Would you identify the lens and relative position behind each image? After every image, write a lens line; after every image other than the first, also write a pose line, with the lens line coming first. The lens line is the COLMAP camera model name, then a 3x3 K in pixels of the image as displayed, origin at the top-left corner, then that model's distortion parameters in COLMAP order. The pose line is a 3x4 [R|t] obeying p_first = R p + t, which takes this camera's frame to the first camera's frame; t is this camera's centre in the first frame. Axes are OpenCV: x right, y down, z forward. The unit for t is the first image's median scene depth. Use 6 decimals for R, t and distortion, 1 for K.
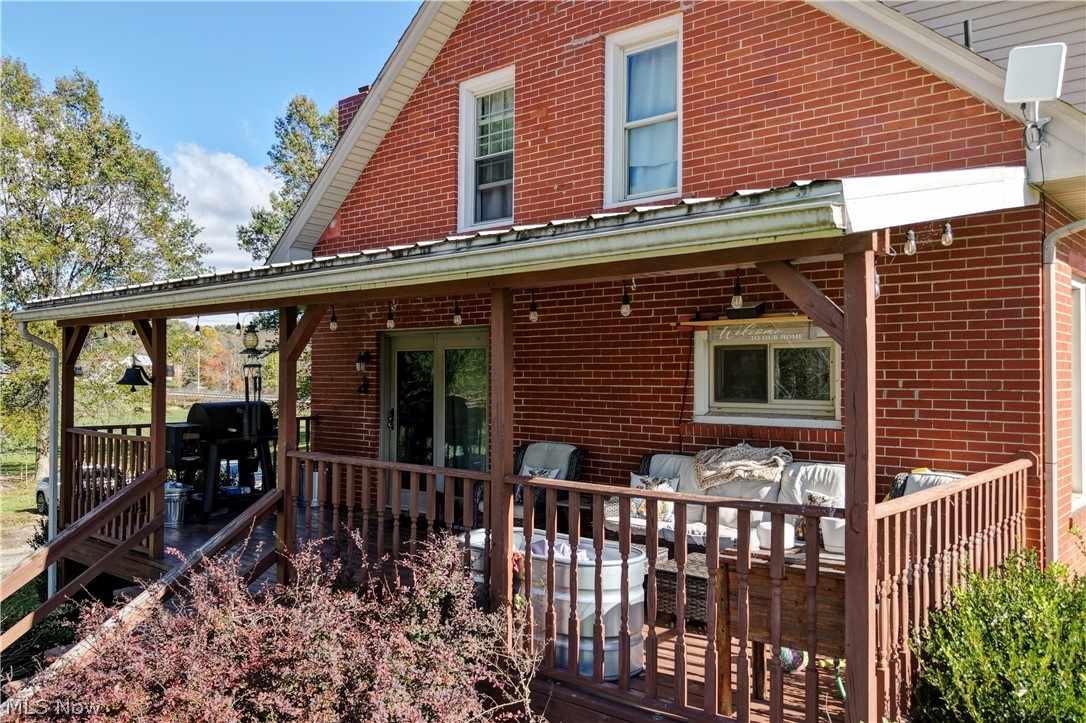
lens RADIAL K [[931.7, 0, 564.0], [0, 931.7, 363.5], [0, 0, 1]] dist [0.047711, -0.077953]
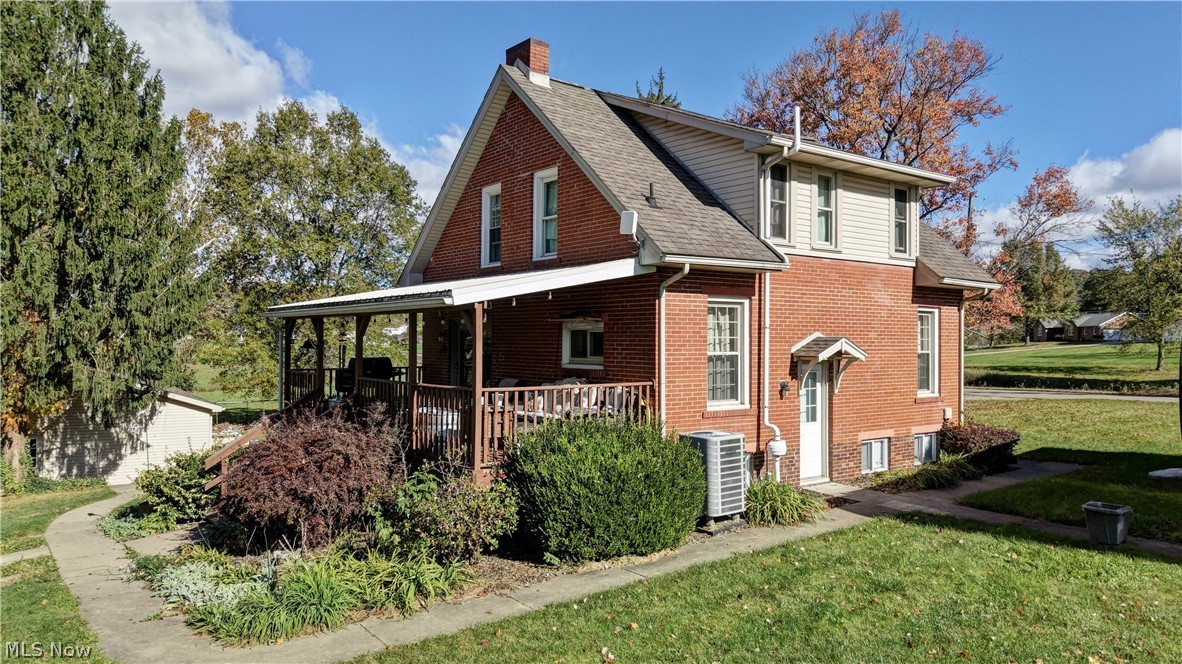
lens RADIAL K [[811.2, 0, 596.9], [0, 811.2, 334.2], [0, 0, 1]] dist [0.079729, -0.101498]
pose [[0.982617, -0.000086, -0.185643, 0.509665], [0.000814, 0.999992, 0.003845, -0.015963], [0.185641, -0.003930, 0.982610, -0.687730]]
